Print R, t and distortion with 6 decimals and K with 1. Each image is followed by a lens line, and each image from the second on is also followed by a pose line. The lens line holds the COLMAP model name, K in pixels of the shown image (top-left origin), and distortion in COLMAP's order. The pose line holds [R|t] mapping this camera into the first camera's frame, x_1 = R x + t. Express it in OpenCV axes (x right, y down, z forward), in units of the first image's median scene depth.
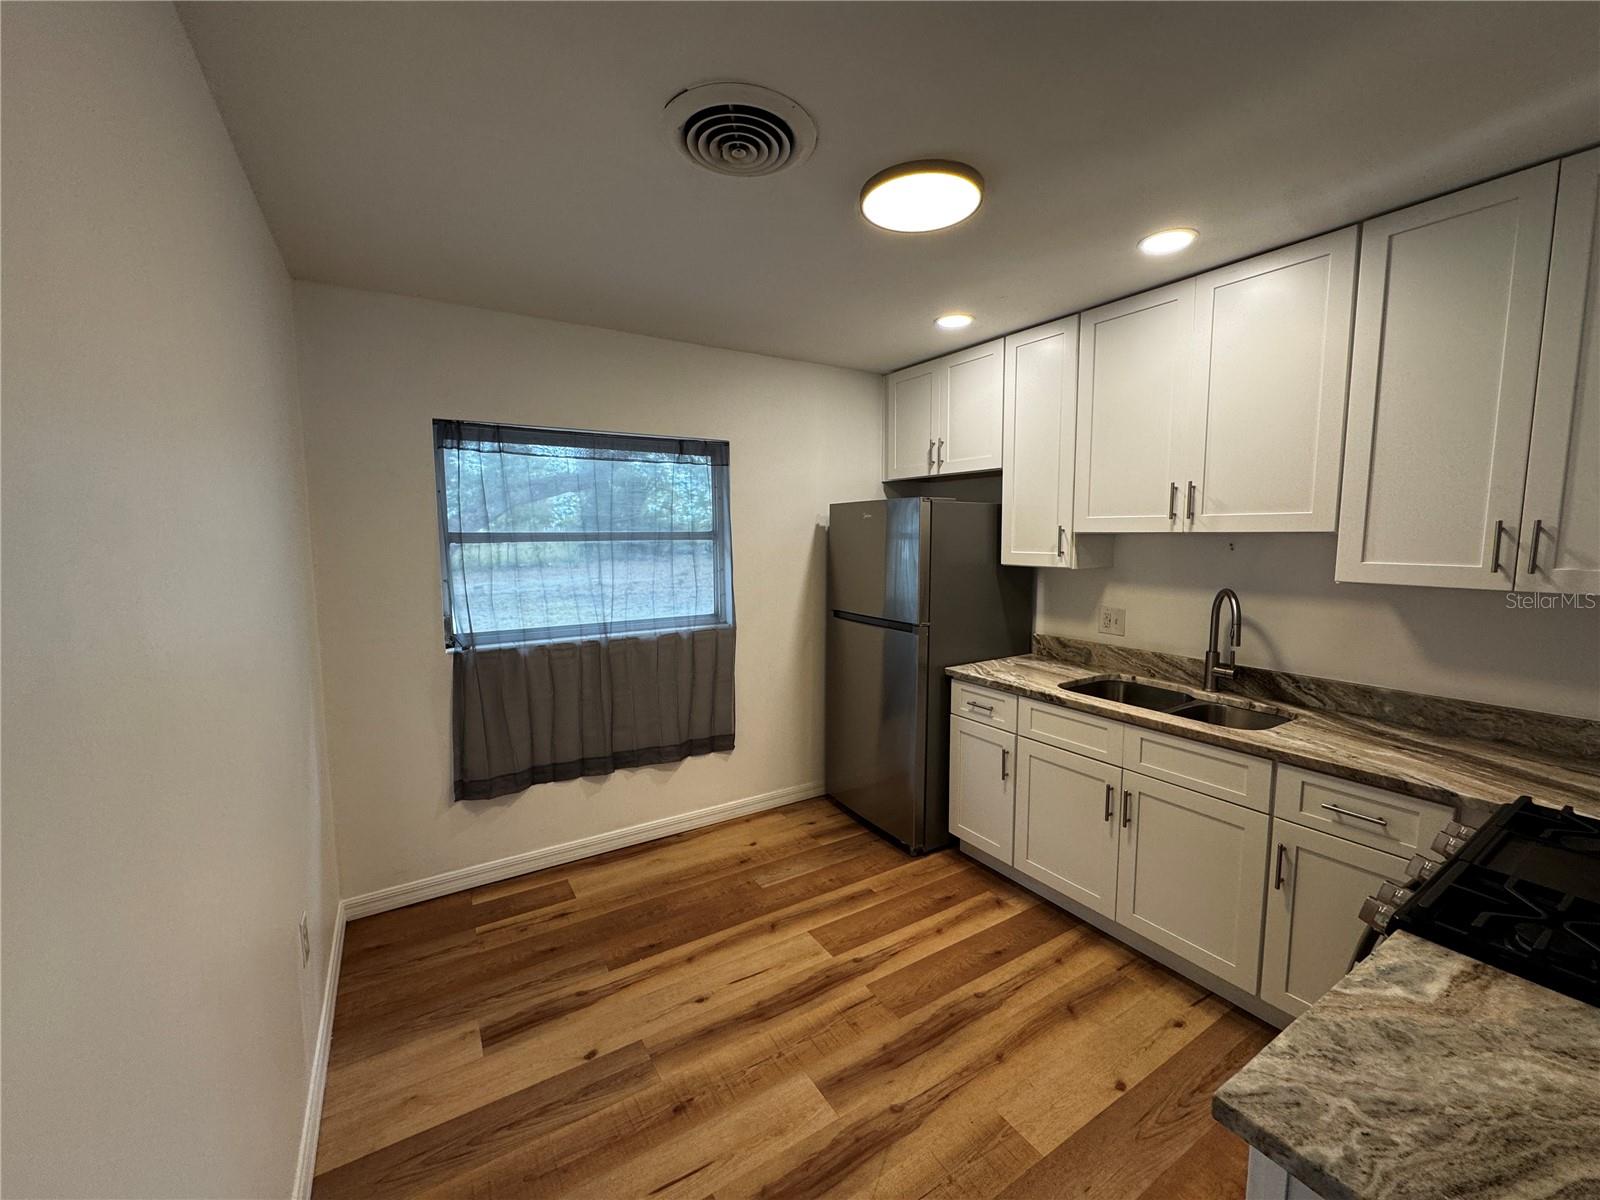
lens RADIAL K [[639.7, 0, 799.8], [0, 639.7, 594.1], [0, 0, 1]] dist [0.000420, 0.000012]
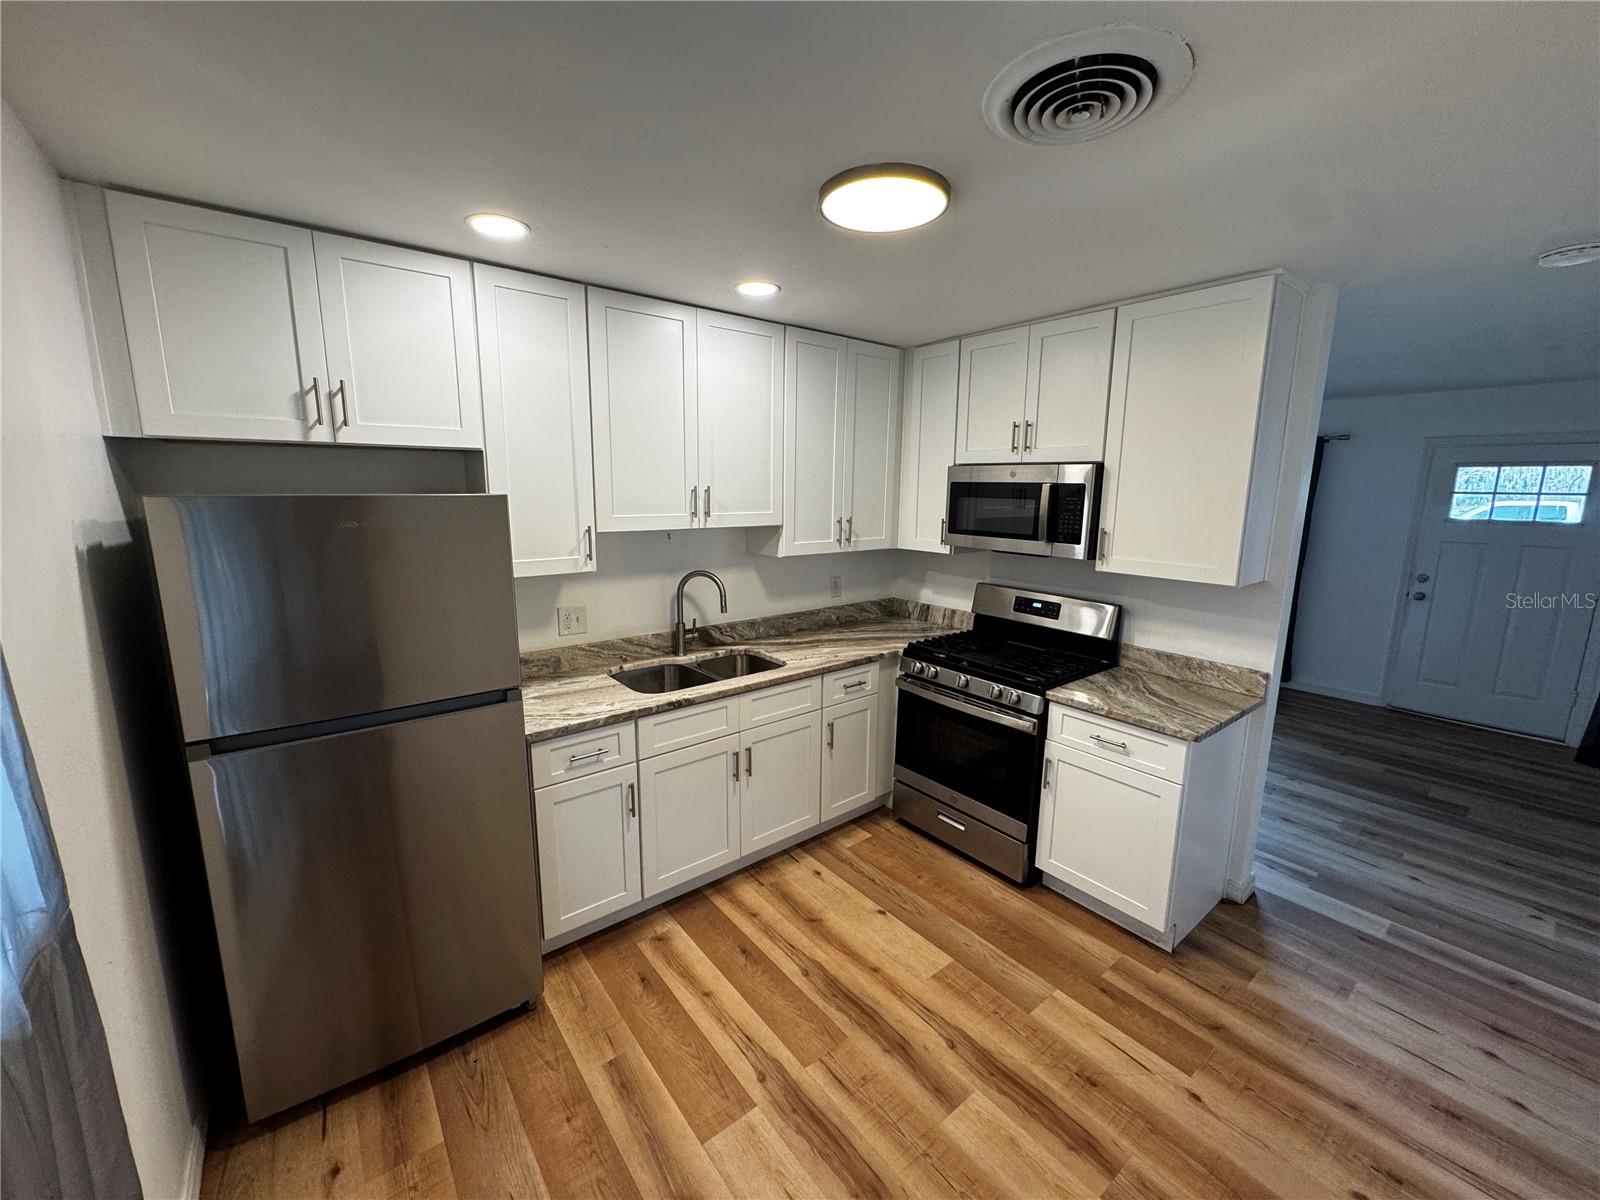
lens RADIAL K [[639.7, 0, 799.8], [0, 639.7, 594.1], [0, 0, 1]] dist [0.000420, 0.000012]
pose [[-0.116311, -0.168473, 0.978820, -0.621334], [0.085961, 0.980103, 0.178908, -0.179192], [-0.989486, 0.104949, -0.099514, 0.979991]]
